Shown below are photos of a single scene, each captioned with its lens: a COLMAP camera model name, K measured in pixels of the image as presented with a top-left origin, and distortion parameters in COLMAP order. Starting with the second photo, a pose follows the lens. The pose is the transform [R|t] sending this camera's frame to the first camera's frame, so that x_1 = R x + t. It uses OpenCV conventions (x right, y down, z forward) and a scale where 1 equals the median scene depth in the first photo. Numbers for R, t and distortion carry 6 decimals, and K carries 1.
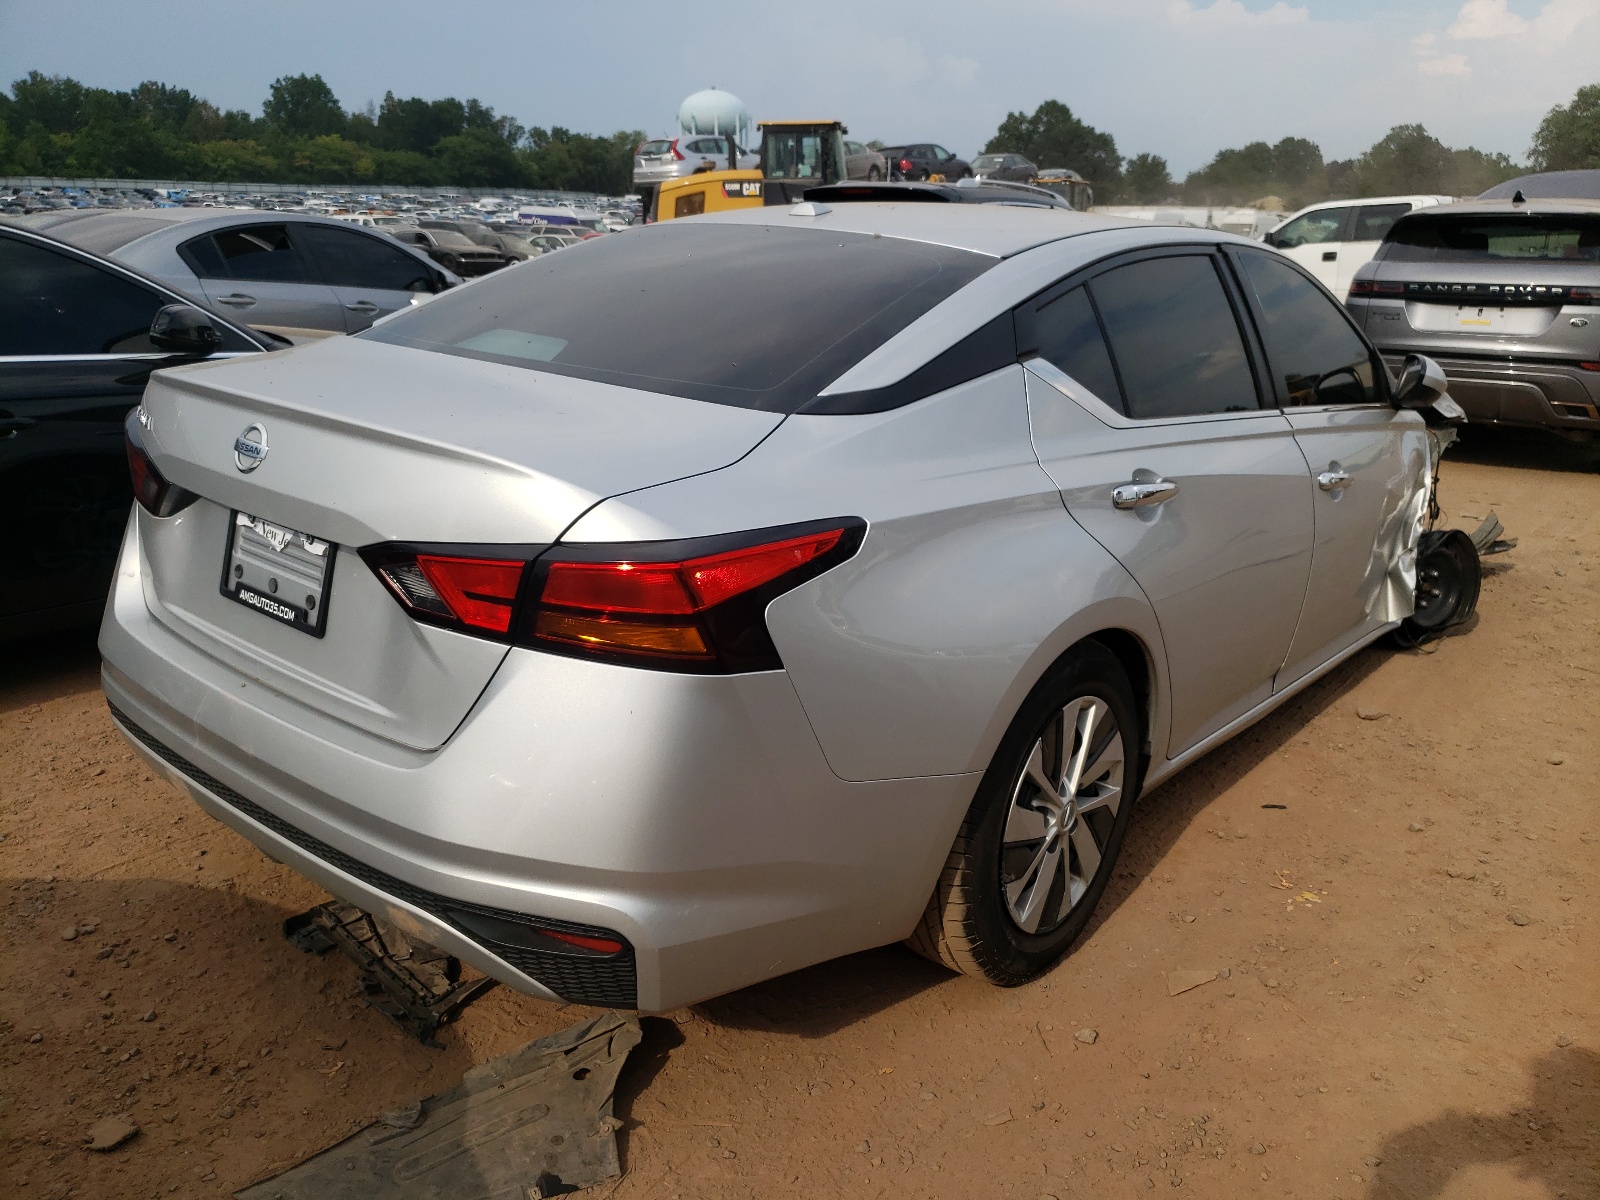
lens RADIAL K [[1245.4, 0, 797.1], [0, 1245.4, 562.0], [0, 0, 1]] dist [0.006013, -0.004149]
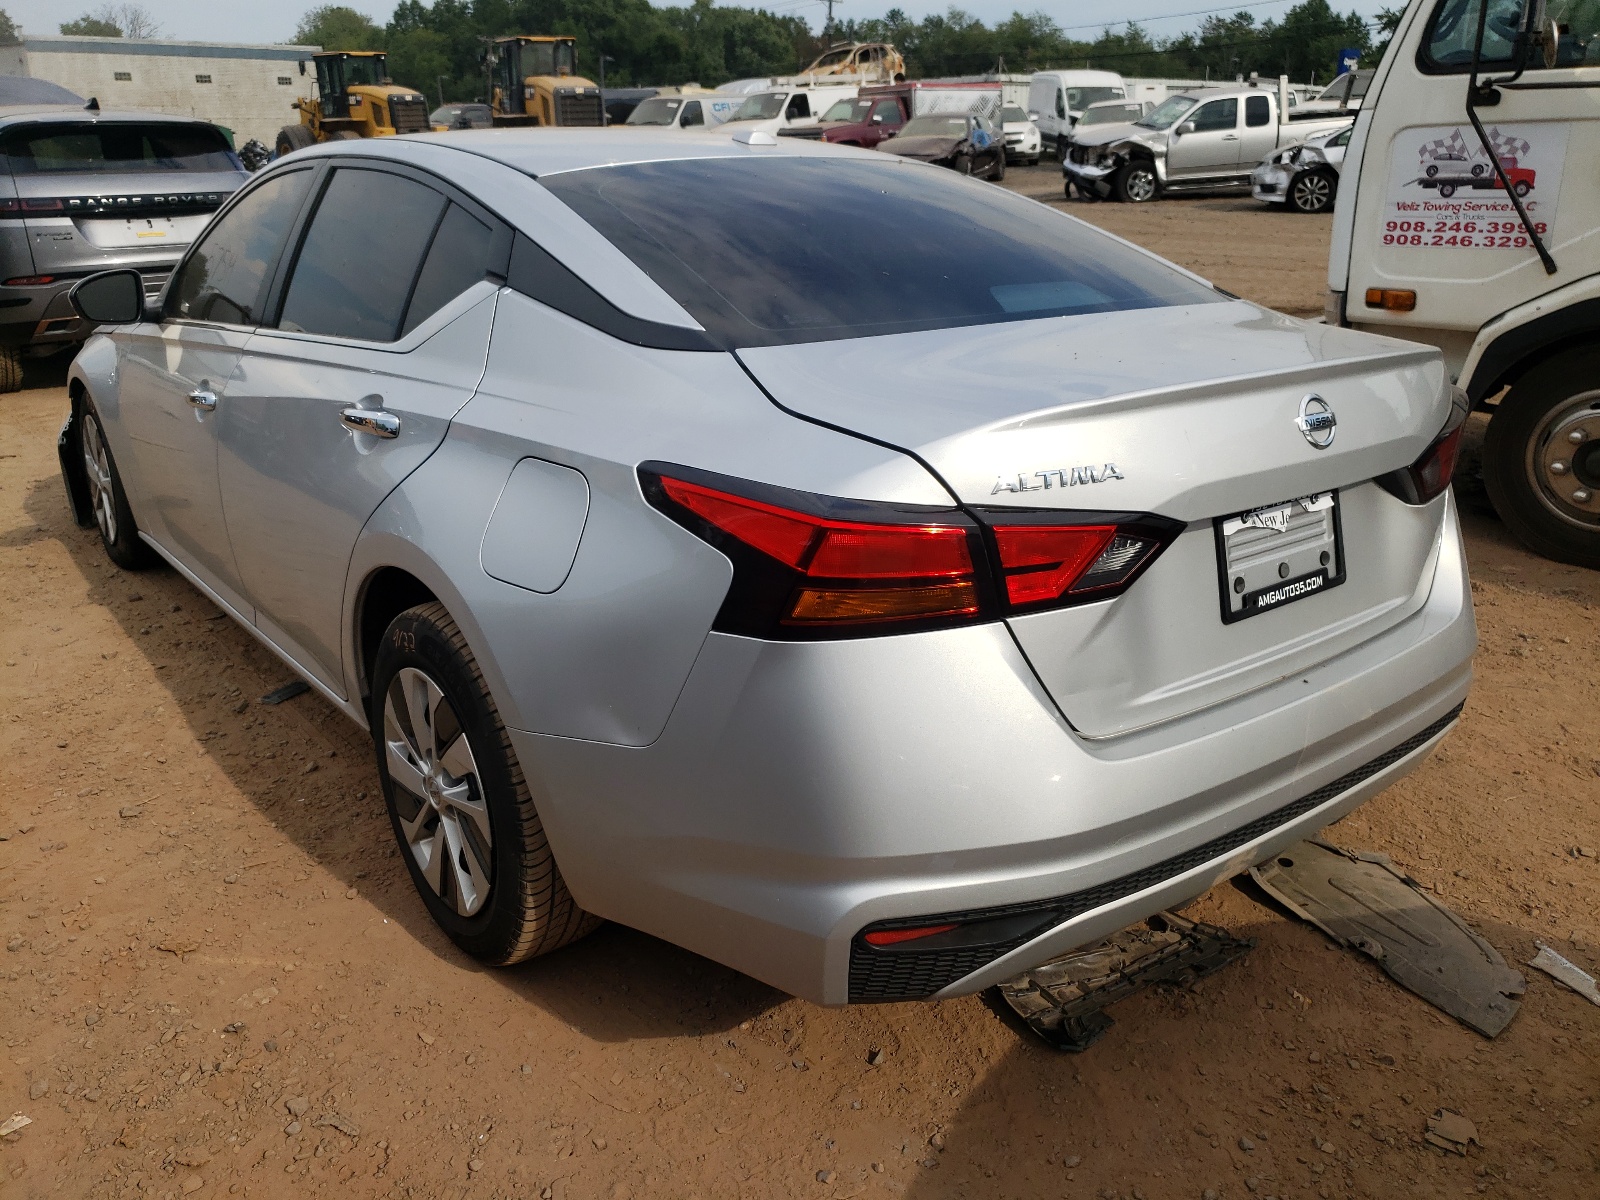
lens RADIAL K [[1245.4, 0, 797.1], [0, 1245.4, 562.0], [0, 0, 1]] dist [0.006013, -0.004149]
pose [[0.208063, -0.330534, 0.920574, -1.328201], [0.261059, 0.925796, 0.273406, -0.329308], [-0.942634, 0.183438, 0.278913, 1.070985]]
